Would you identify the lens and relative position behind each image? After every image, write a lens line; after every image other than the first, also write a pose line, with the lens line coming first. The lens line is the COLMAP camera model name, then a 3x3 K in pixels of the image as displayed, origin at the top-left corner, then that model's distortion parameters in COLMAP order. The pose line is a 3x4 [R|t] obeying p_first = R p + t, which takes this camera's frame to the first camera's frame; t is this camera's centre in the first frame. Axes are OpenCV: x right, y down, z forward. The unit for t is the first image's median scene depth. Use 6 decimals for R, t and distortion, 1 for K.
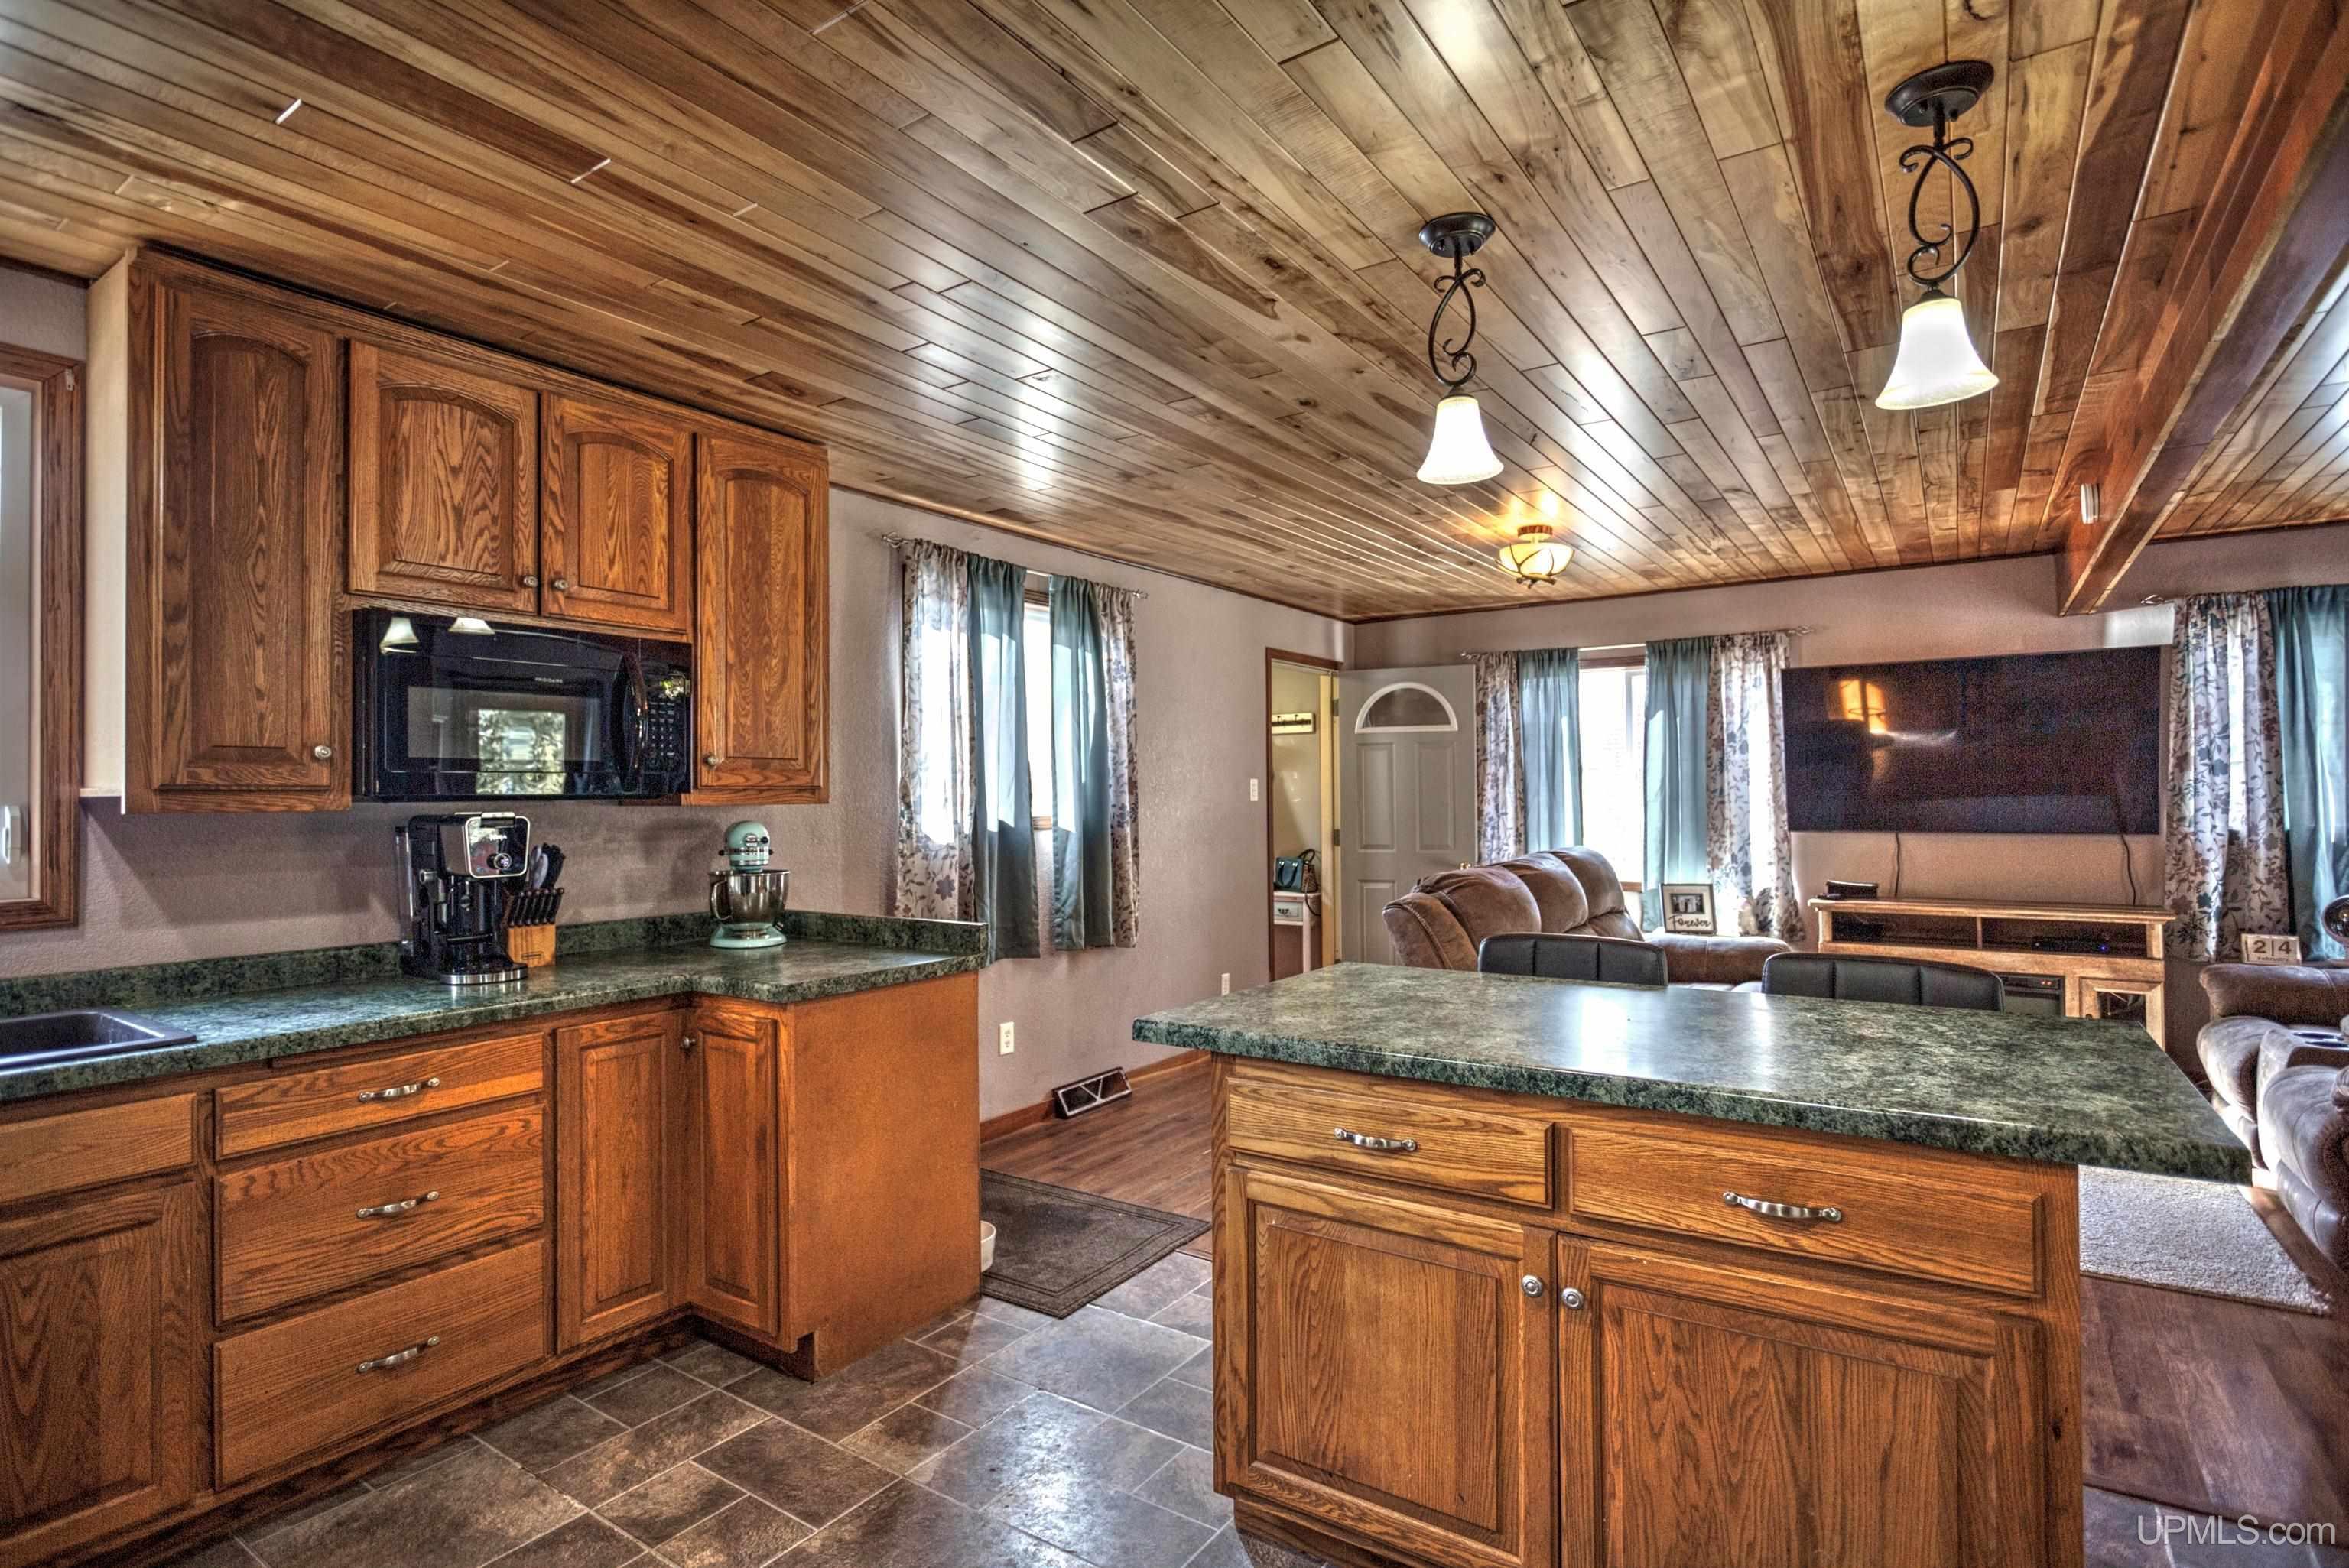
lens RADIAL K [[1158.7, 0, 1174.5], [0, 1158.7, 784.0], [0, 0, 1]] dist [-0.020120, 0.009436]
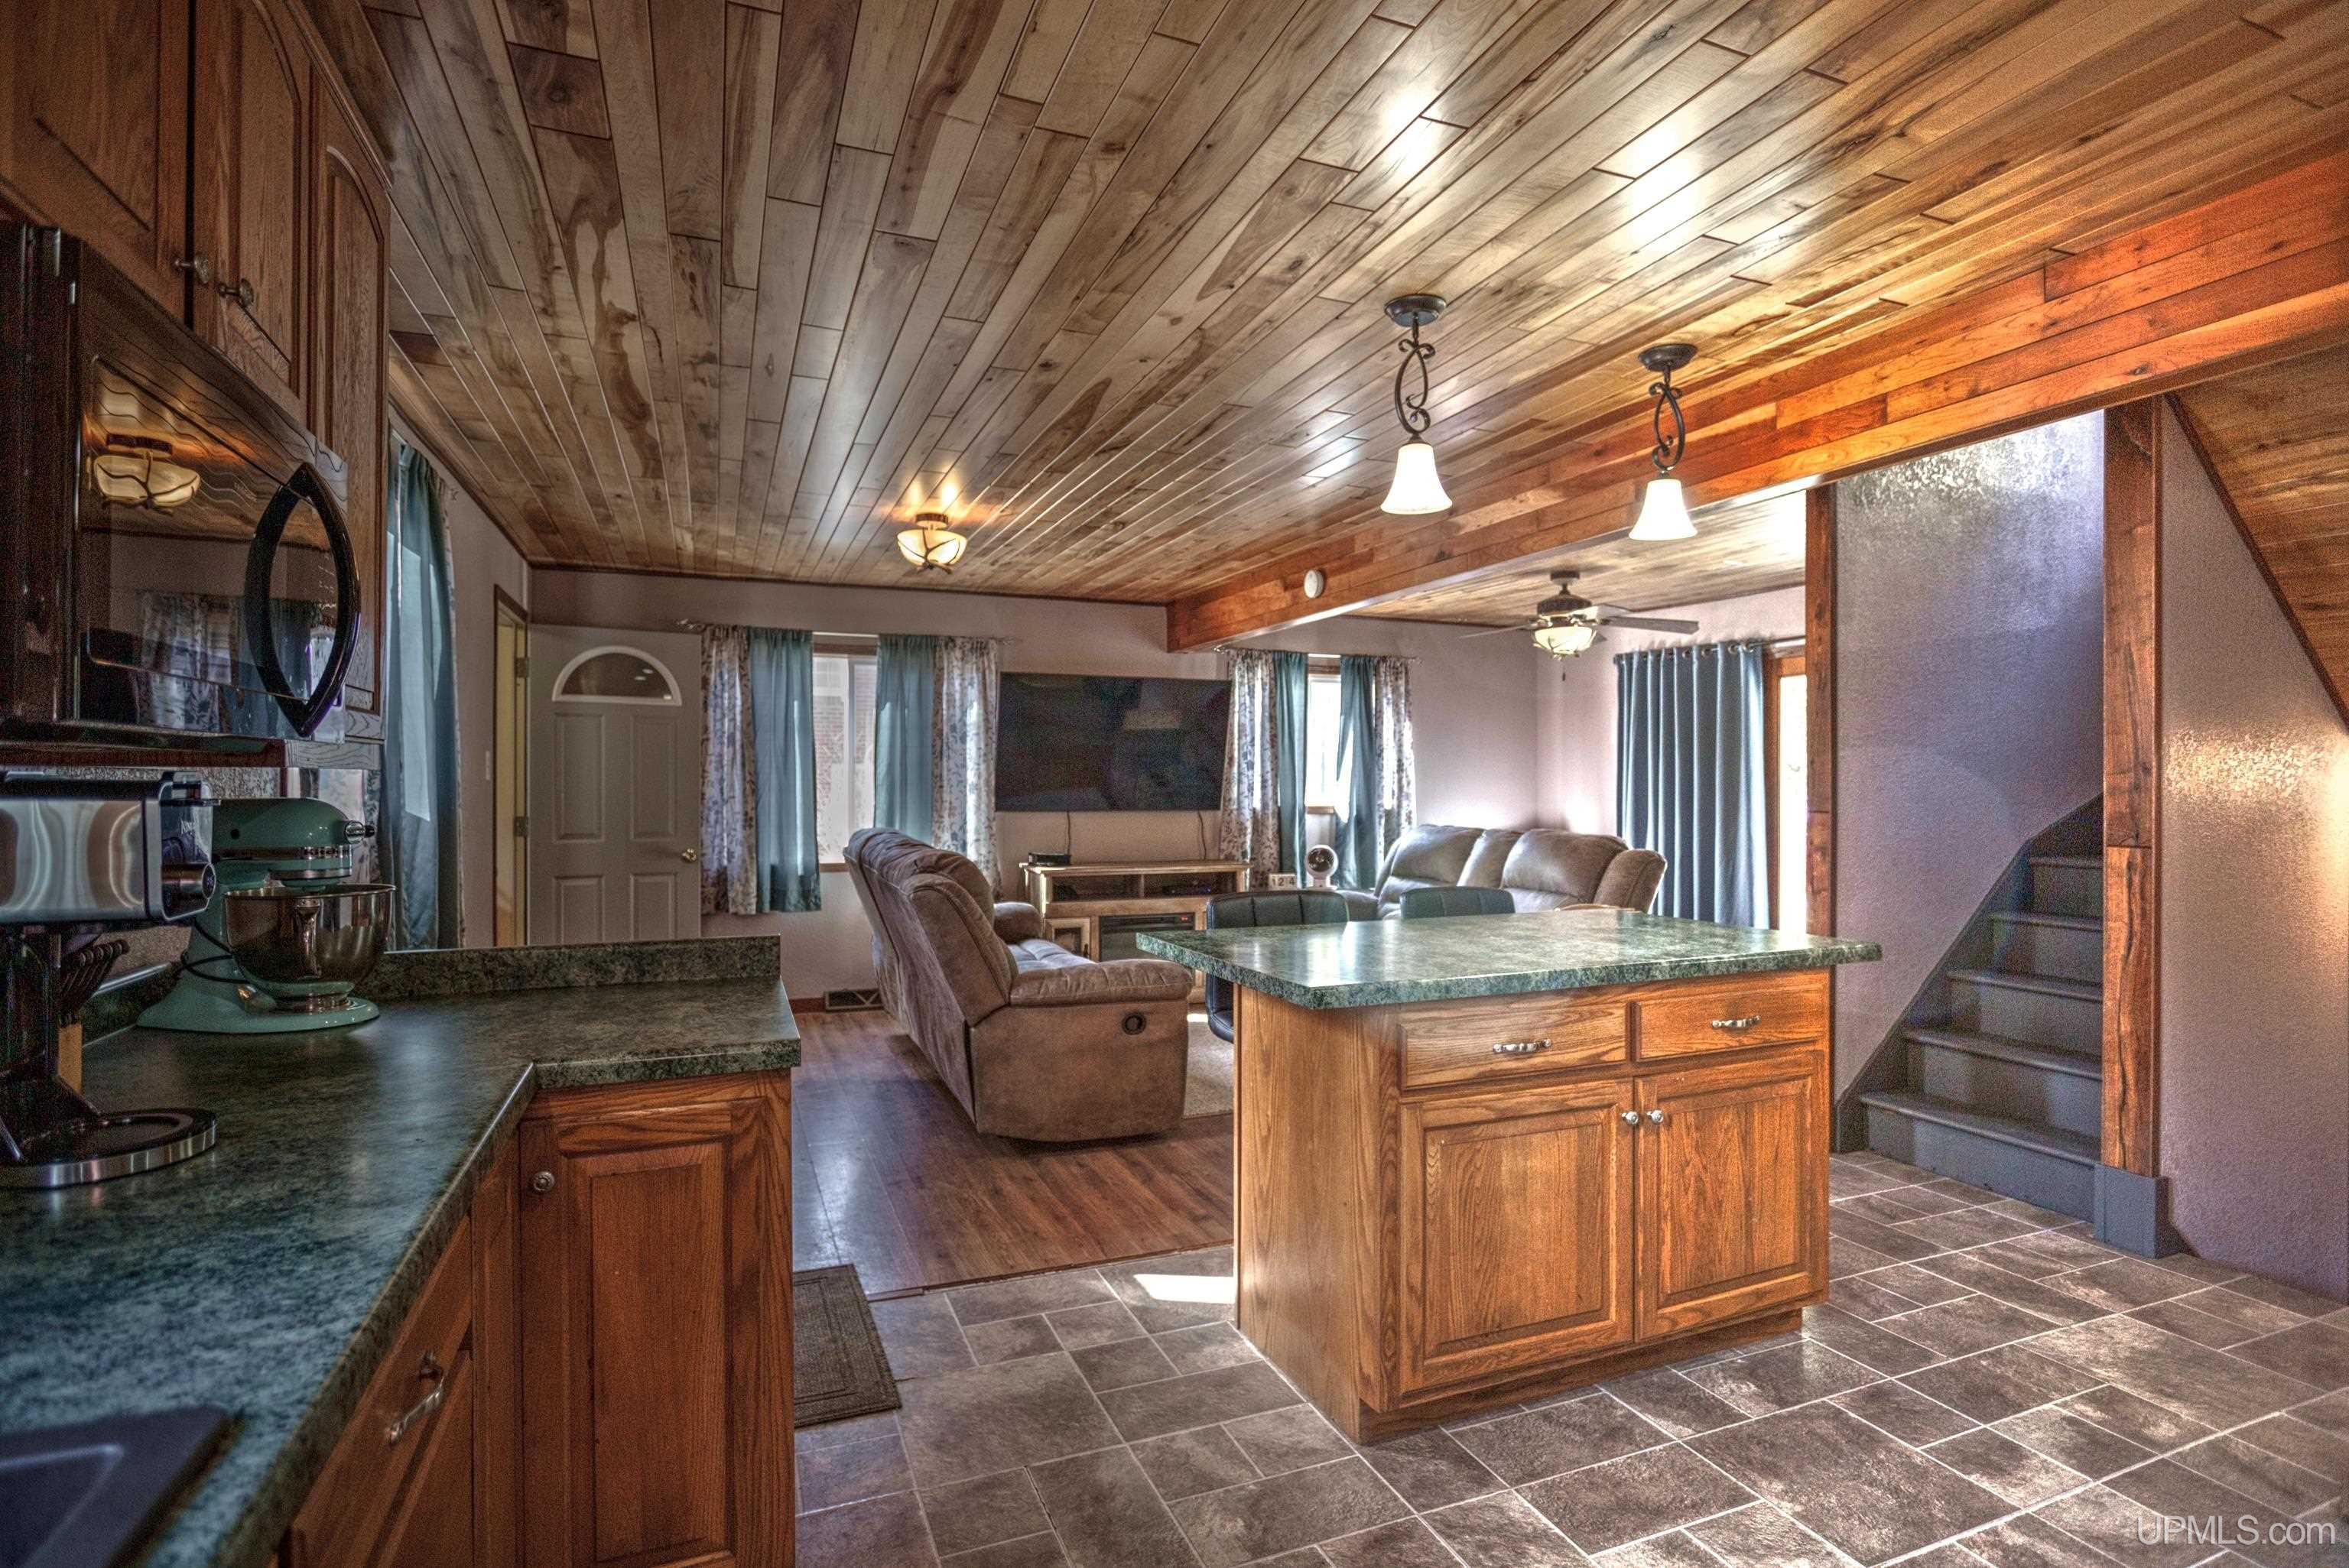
lens RADIAL K [[1158.7, 0, 1174.5], [0, 1158.7, 784.0], [0, 0, 1]] dist [-0.020120, 0.009436]
pose [[0.552752, 0.009911, 0.833287, -0.624006], [-0.016988, 0.999856, -0.000624, 0.019690], [-0.833173, -0.013811, 0.552841, 0.366543]]
